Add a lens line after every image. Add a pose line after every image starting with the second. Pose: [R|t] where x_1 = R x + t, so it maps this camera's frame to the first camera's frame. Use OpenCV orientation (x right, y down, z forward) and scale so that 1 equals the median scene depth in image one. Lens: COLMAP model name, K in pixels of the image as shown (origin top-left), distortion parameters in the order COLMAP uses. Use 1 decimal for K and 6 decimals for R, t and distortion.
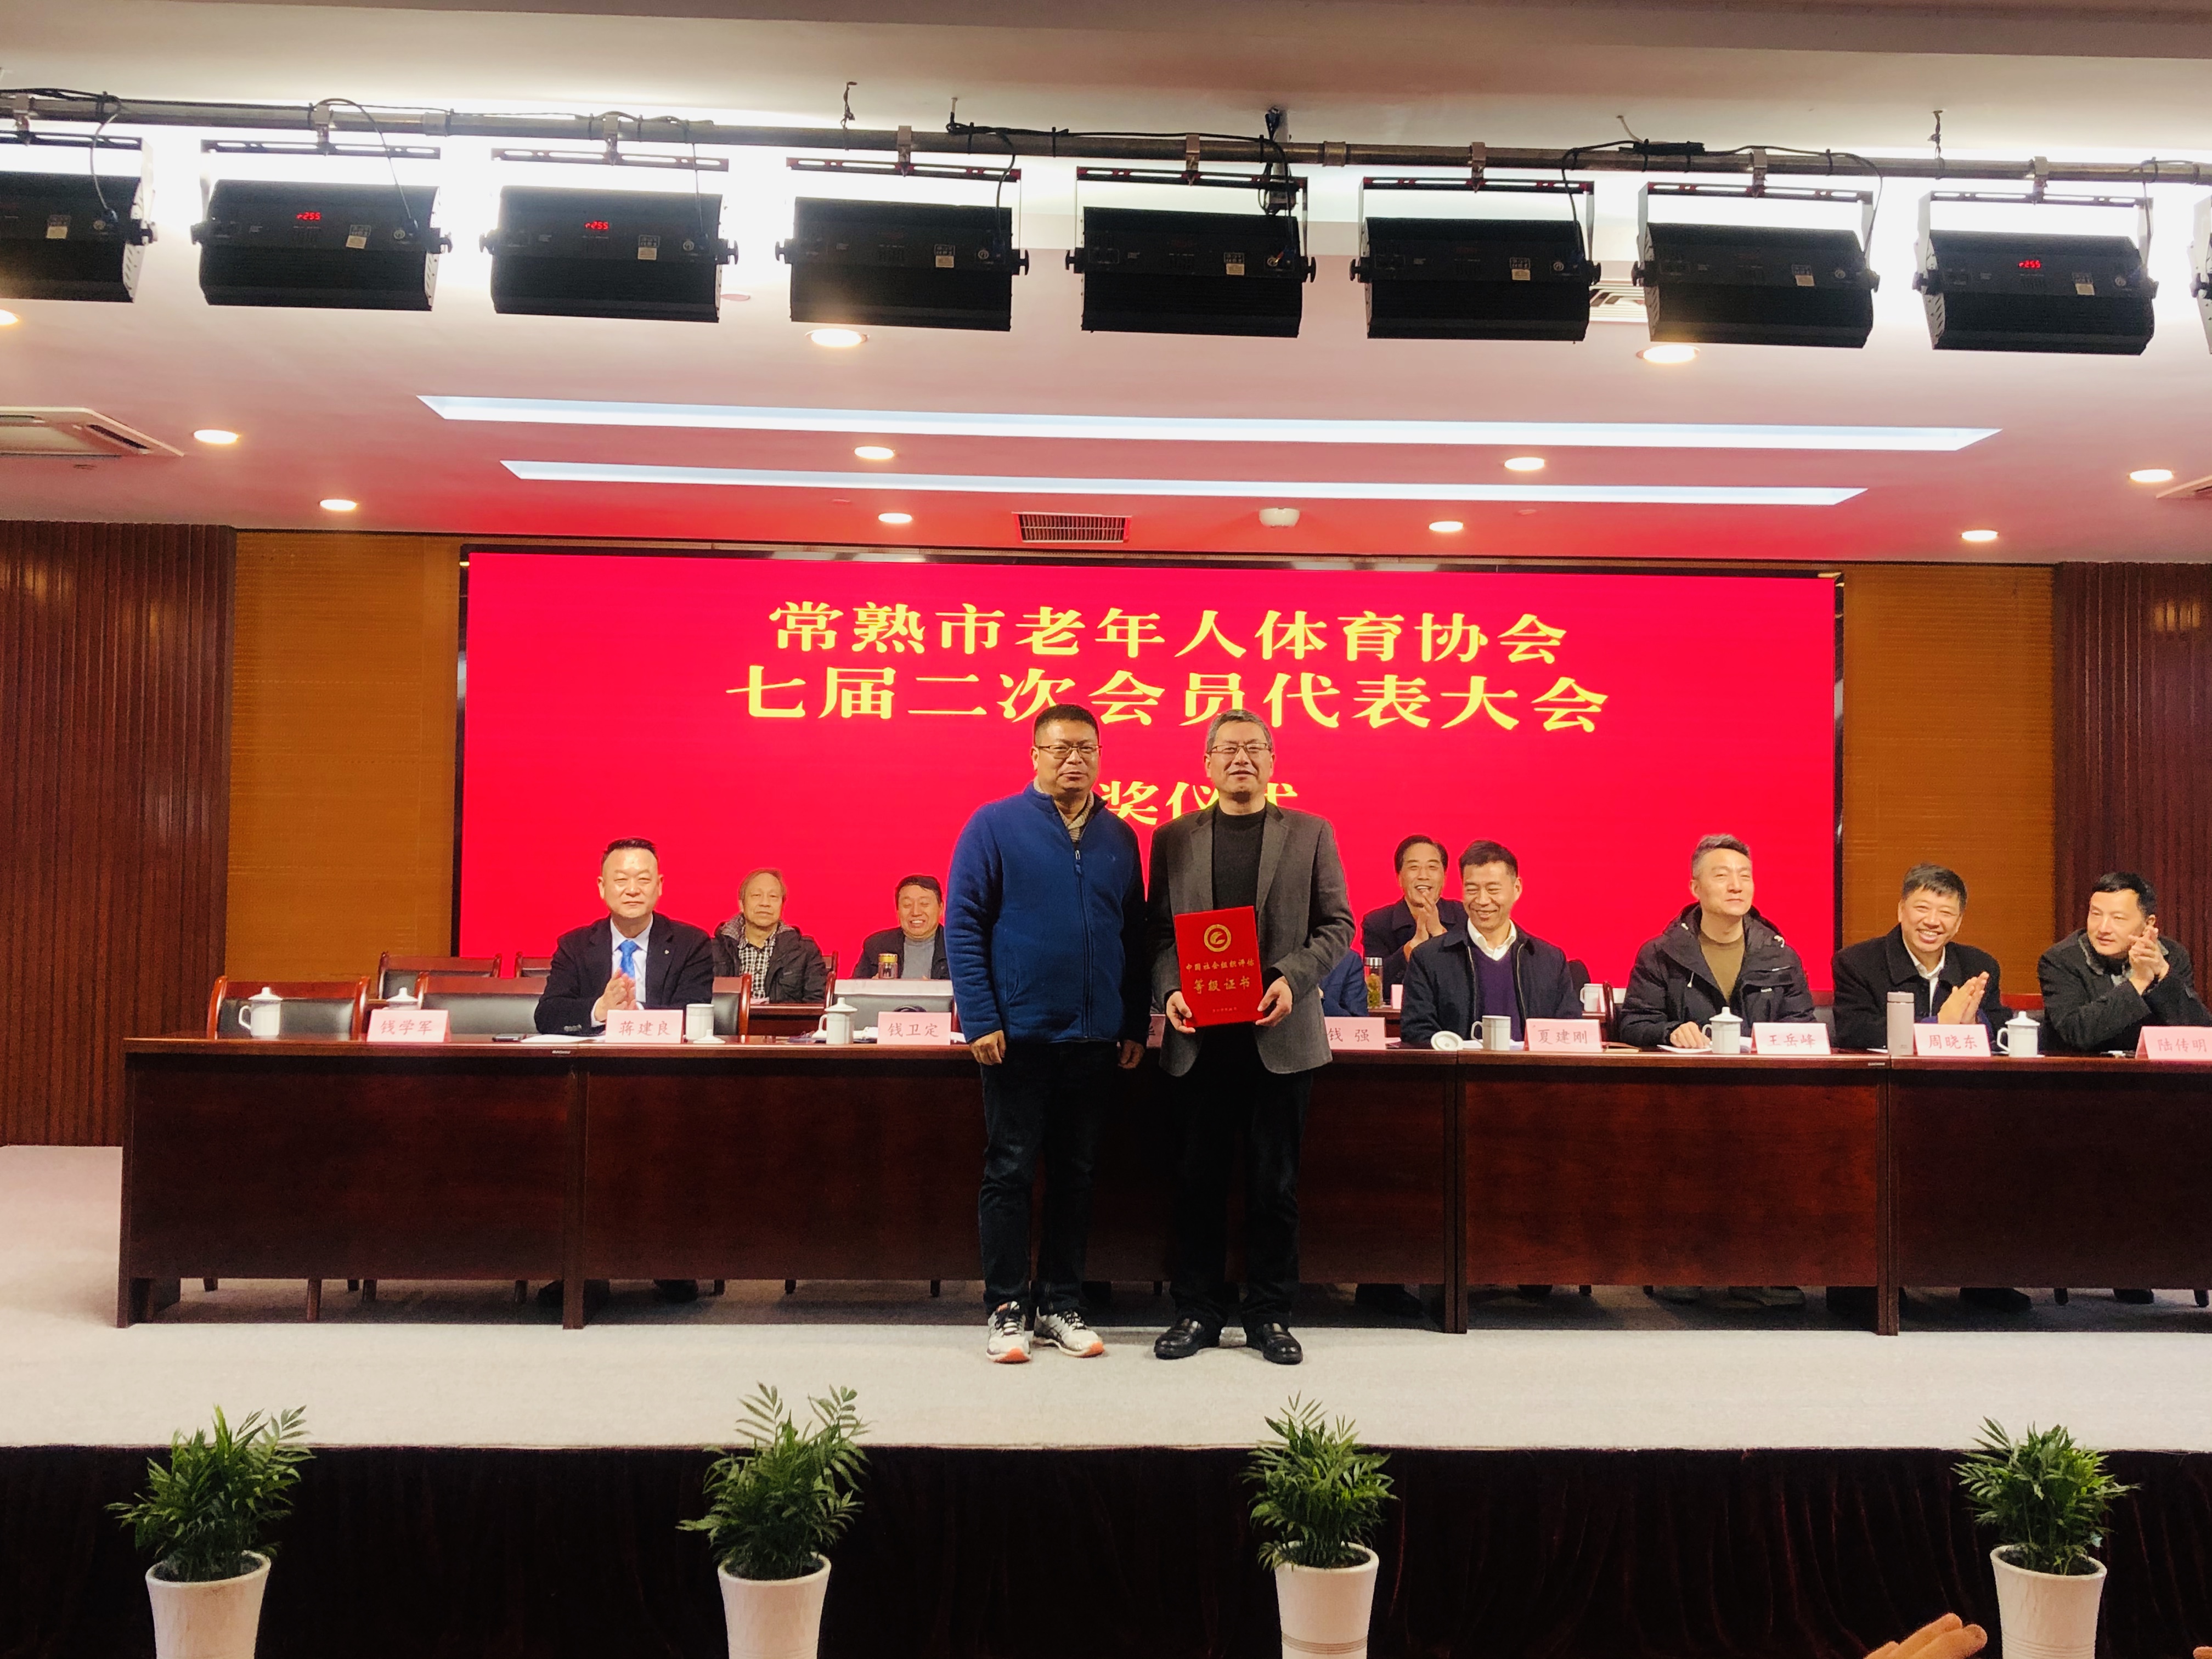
lens RADIAL K [[2507.1, 0, 1106.0], [0, 2507.1, 829.5], [0, 0, 1]] dist [0.184862, -0.627421]
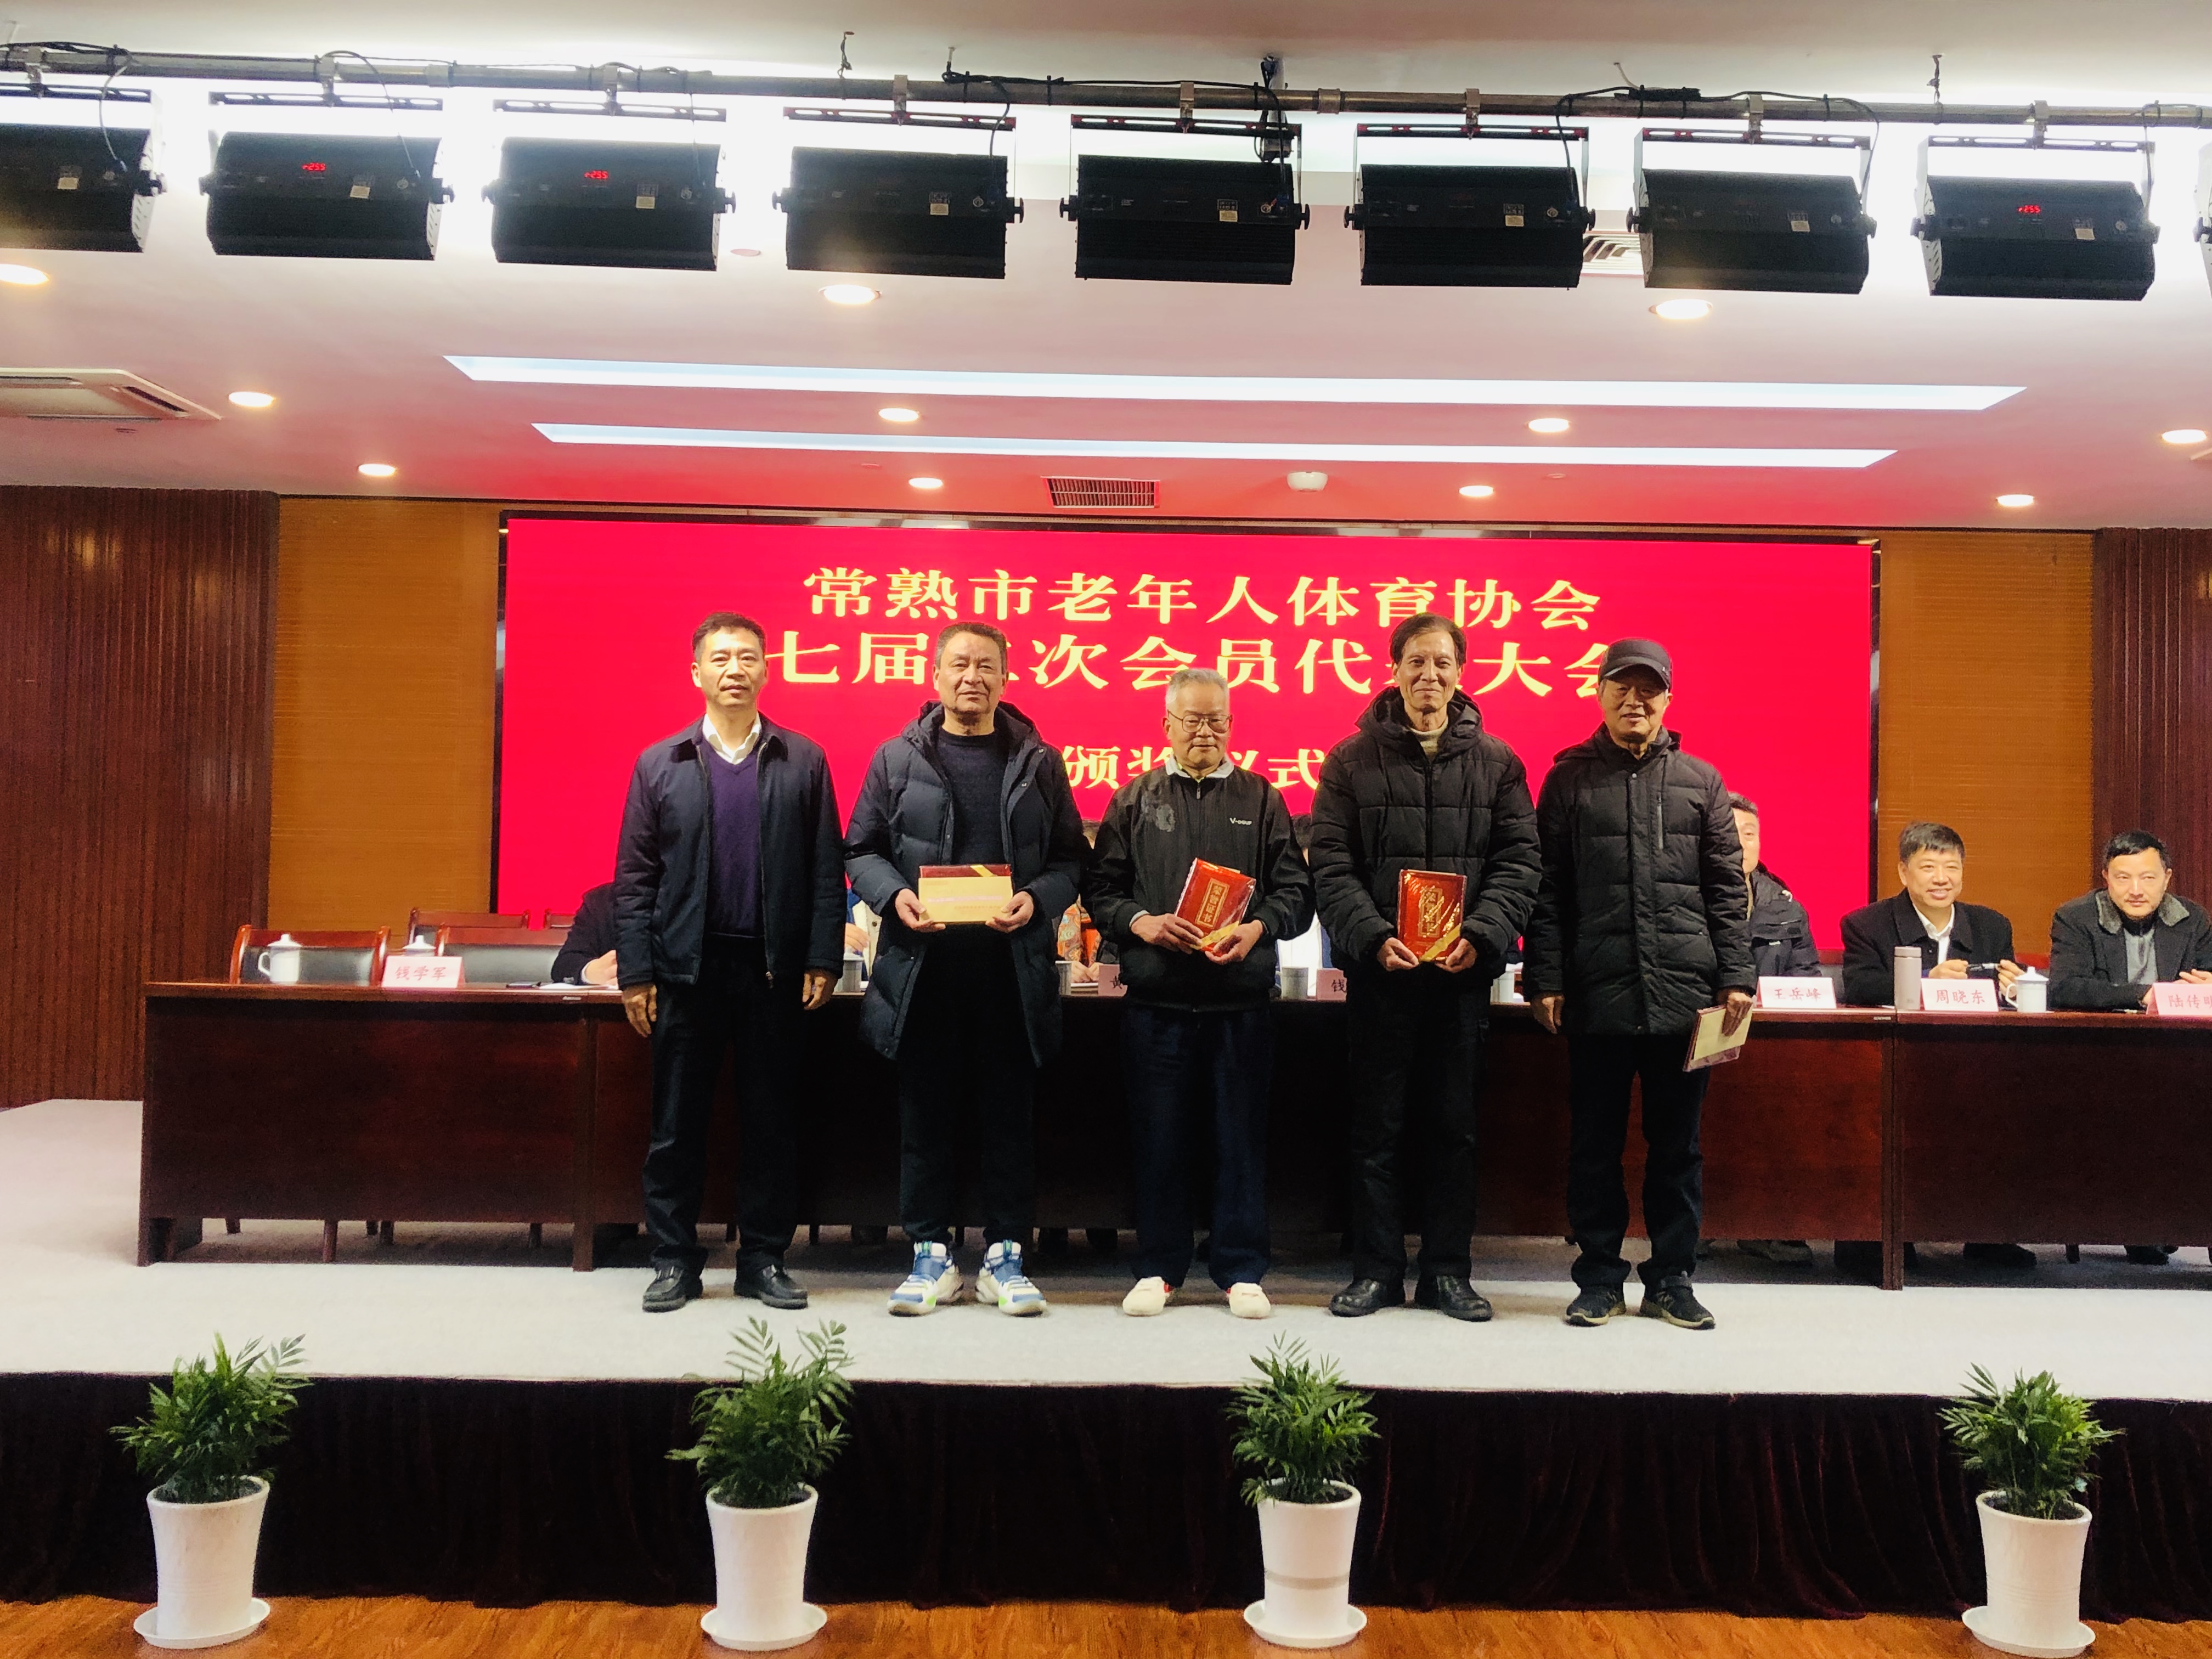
lens RADIAL K [[2507.1, 0, 1106.0], [0, 2507.1, 829.5], [0, 0, 1]] dist [0.184862, -0.627421]
pose [[0.999470, 0.003454, -0.032365, 0.020208], [-0.003346, 0.999989, 0.003405, 0.010538], [0.032376, -0.003295, 0.999470, -0.003996]]
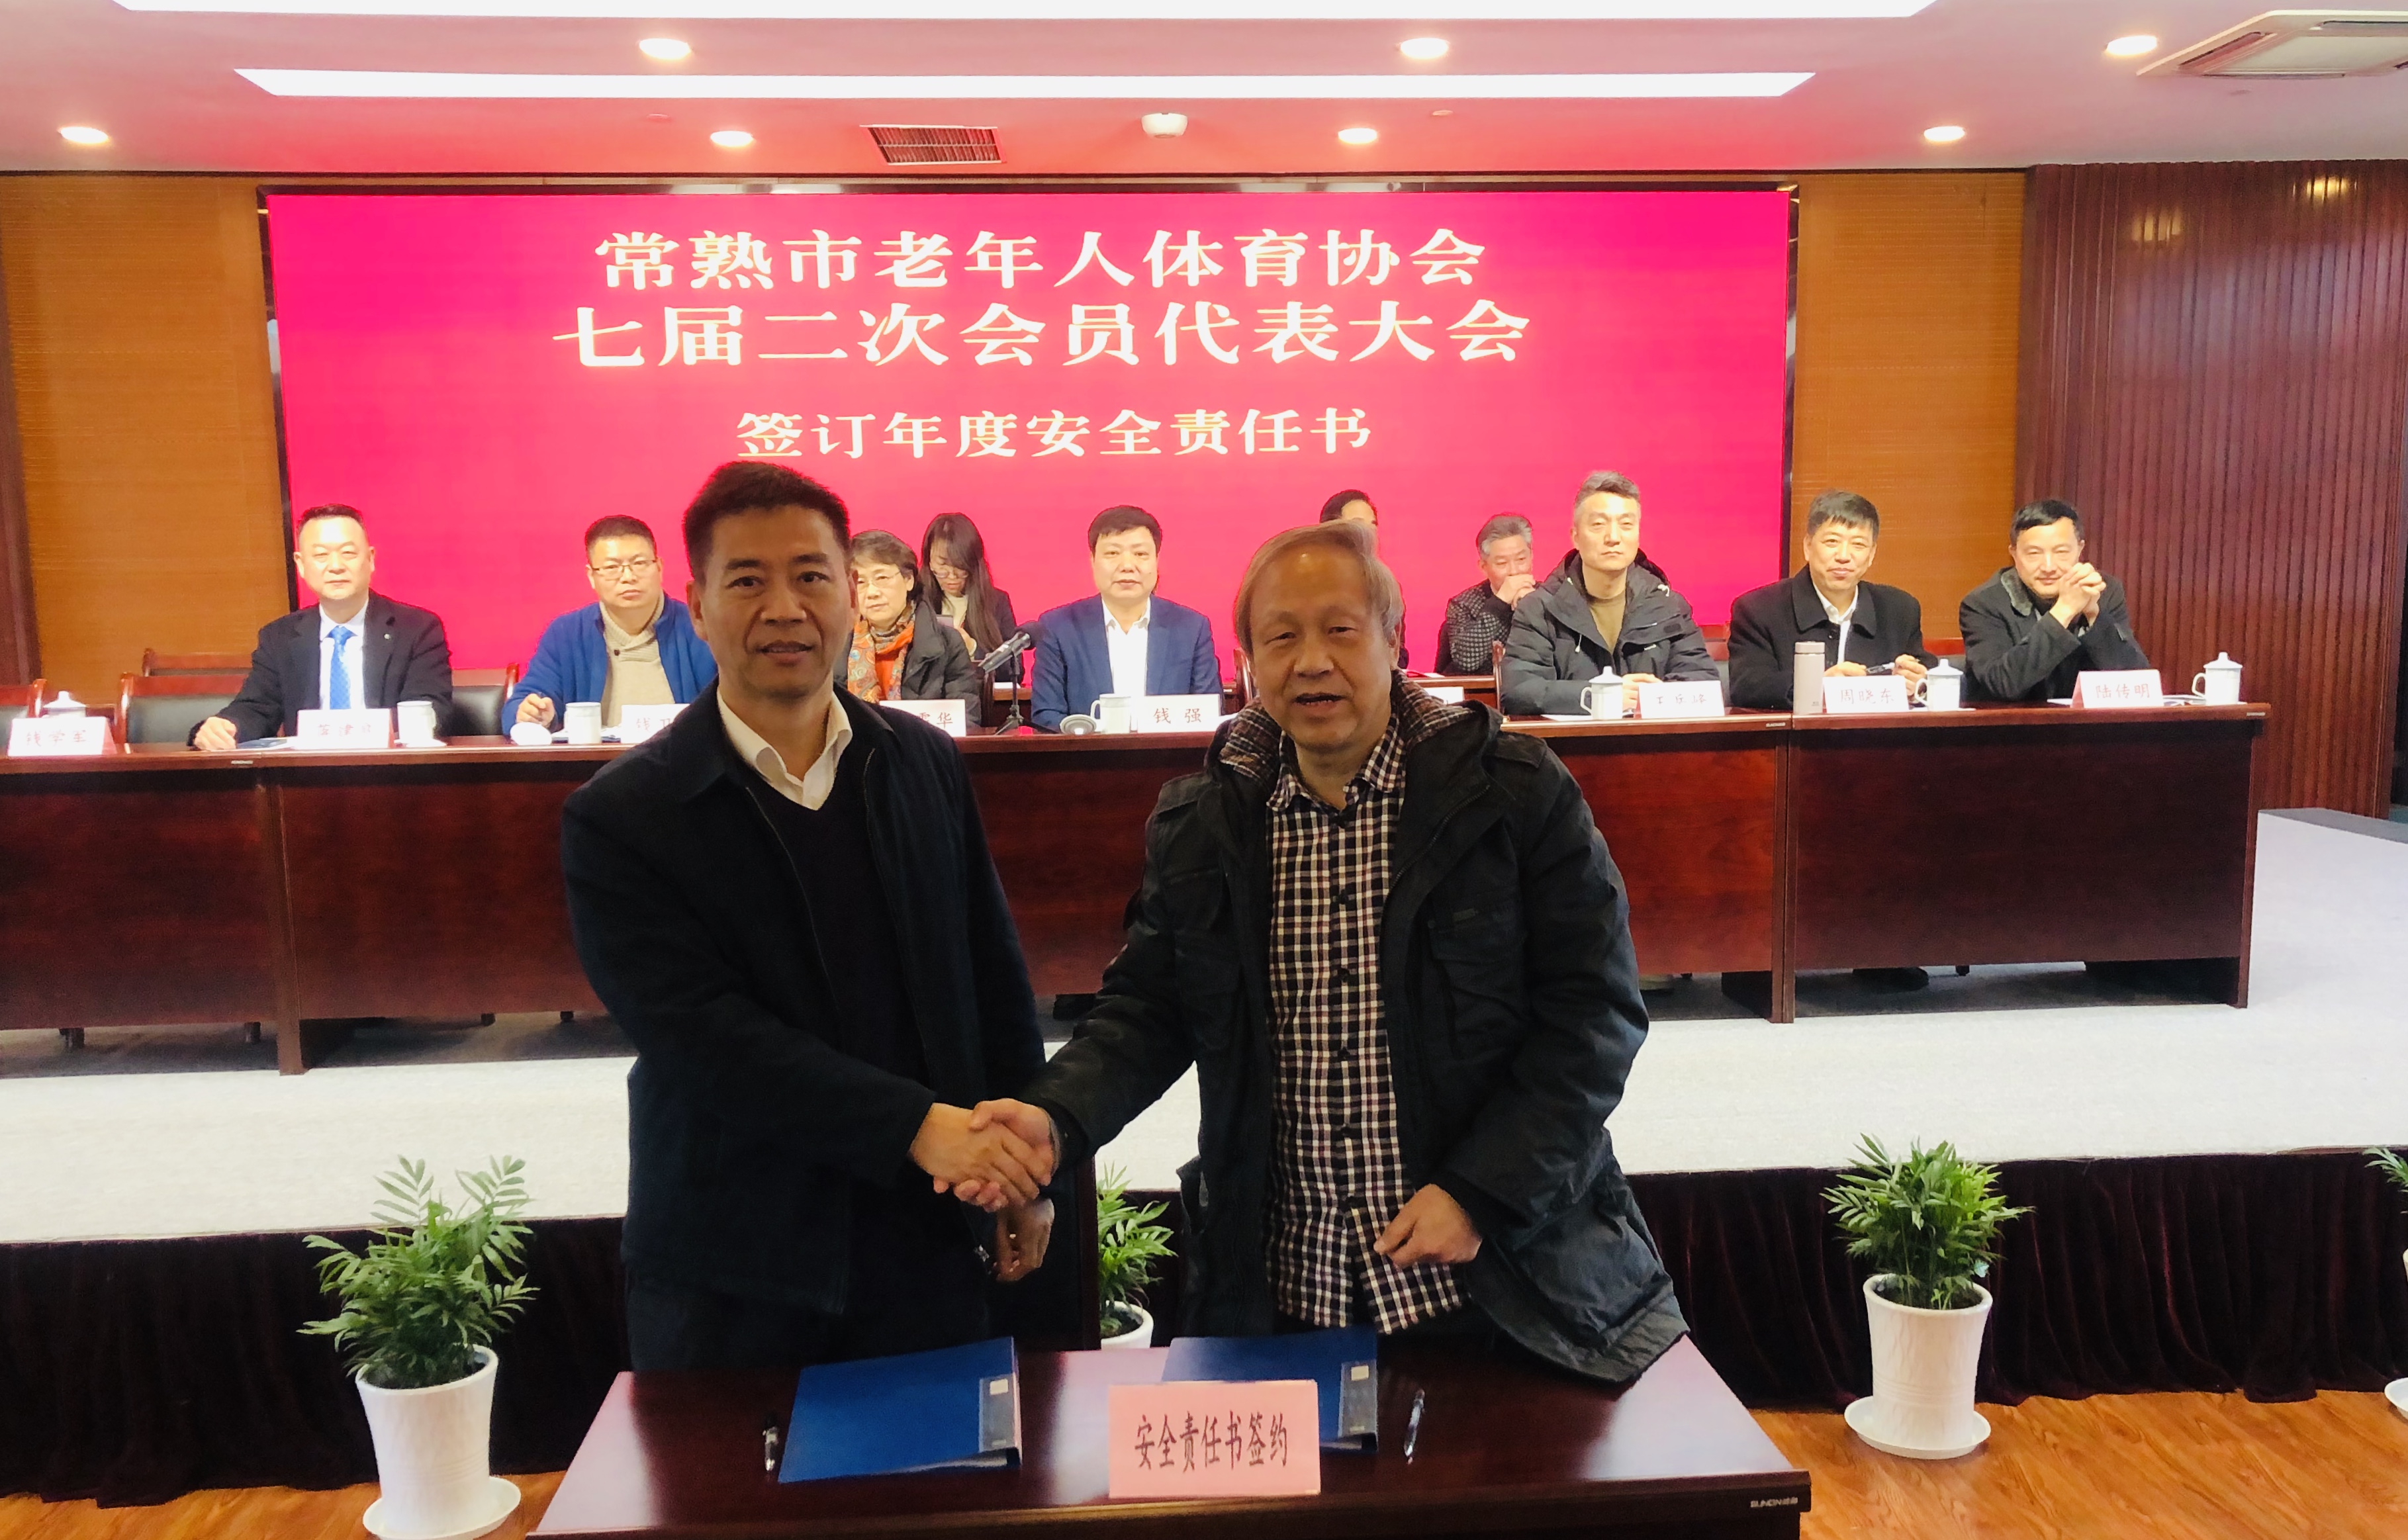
lens RADIAL K [[2345.5, 0, 1229.5], [0, 2345.5, 920.3], [0, 0, 1]] dist [0.035494, -0.061569]
pose [[0.999269, -0.030852, 0.022571, 0.064812], [0.026304, 0.983384, 0.179622, 0.004997], [-0.027737, -0.178897, 0.983477, 0.129523]]
